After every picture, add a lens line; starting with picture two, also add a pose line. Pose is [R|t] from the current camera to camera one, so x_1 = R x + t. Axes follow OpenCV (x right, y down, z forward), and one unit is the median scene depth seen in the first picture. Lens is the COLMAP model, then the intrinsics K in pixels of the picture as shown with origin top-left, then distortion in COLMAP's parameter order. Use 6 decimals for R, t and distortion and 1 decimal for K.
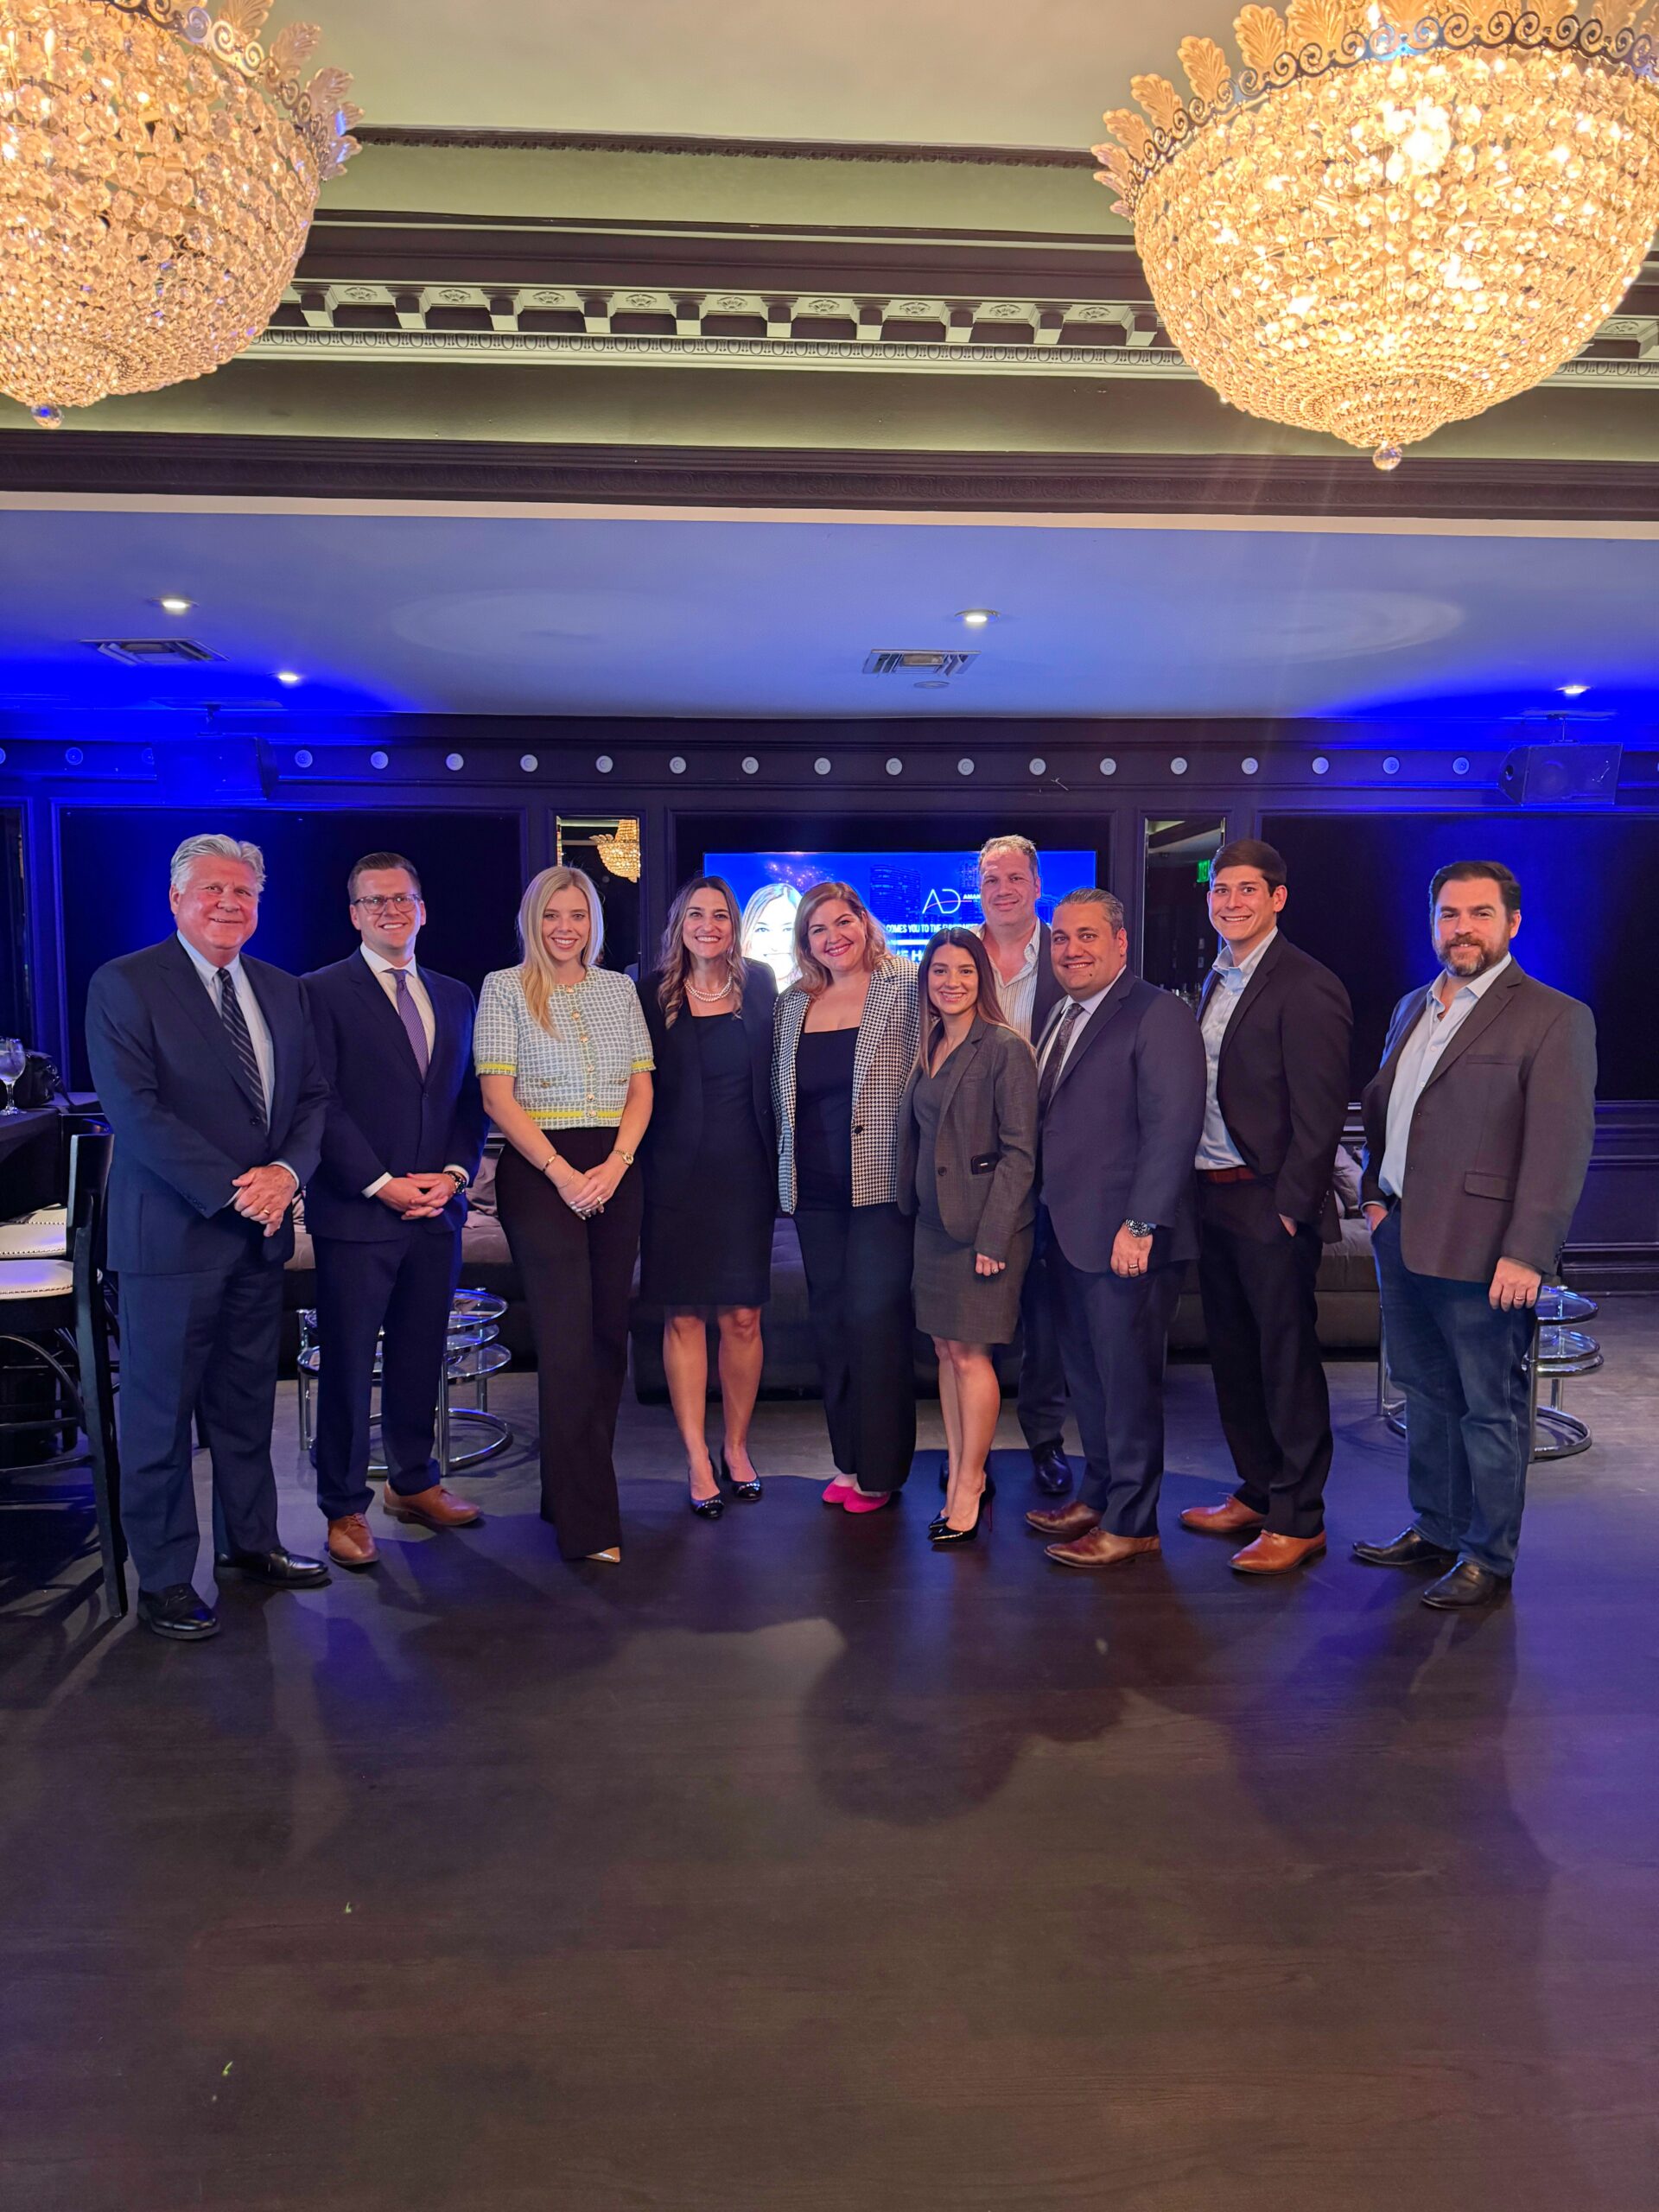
lens RADIAL K [[1599.9, 0, 834.3], [0, 1599.9, 1107.3], [0, 0, 1]] dist [0.058366, -0.033192]
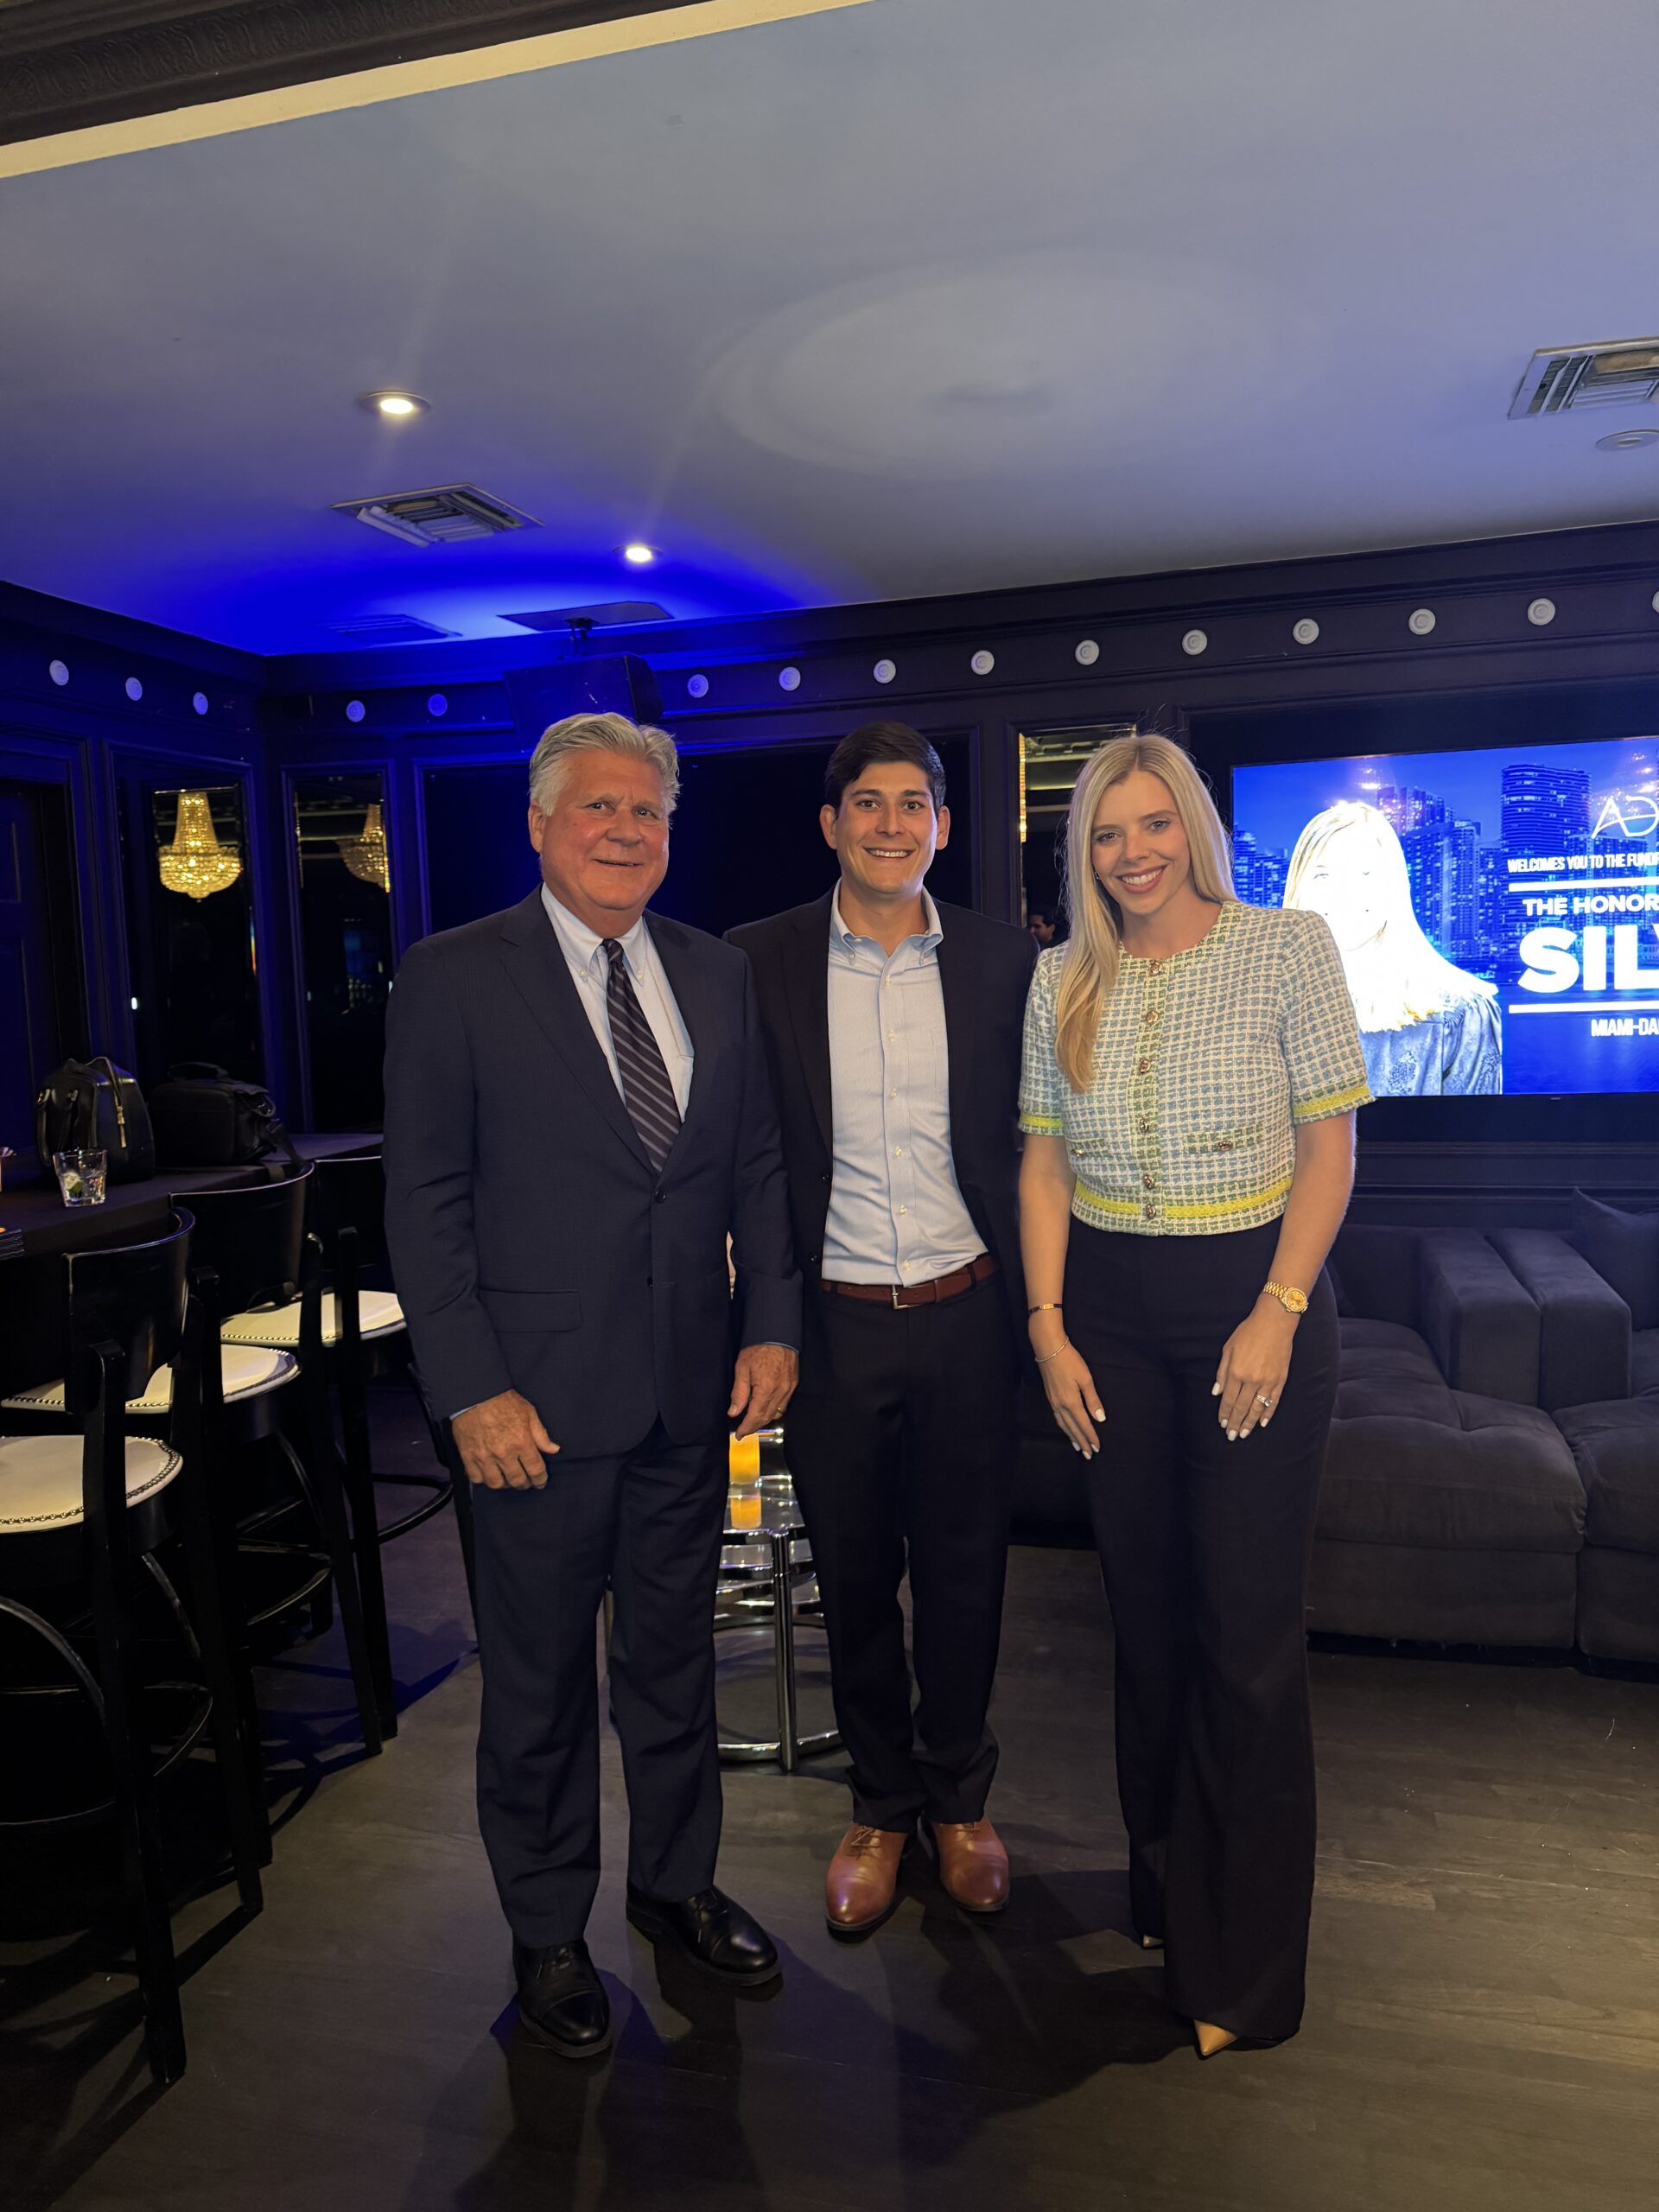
lens RADIAL K [[1599.9, 0, 831.6], [0, 1599.9, 1110.4], [0, 0, 1]] dist [0.058366, -0.033192]
pose [[0.942521, 0.000673, -0.334147, -0.017217], [0.001842, 0.999972, 0.007208, -0.024025], [0.334143, -0.007409, 0.942493, 0.374998]]
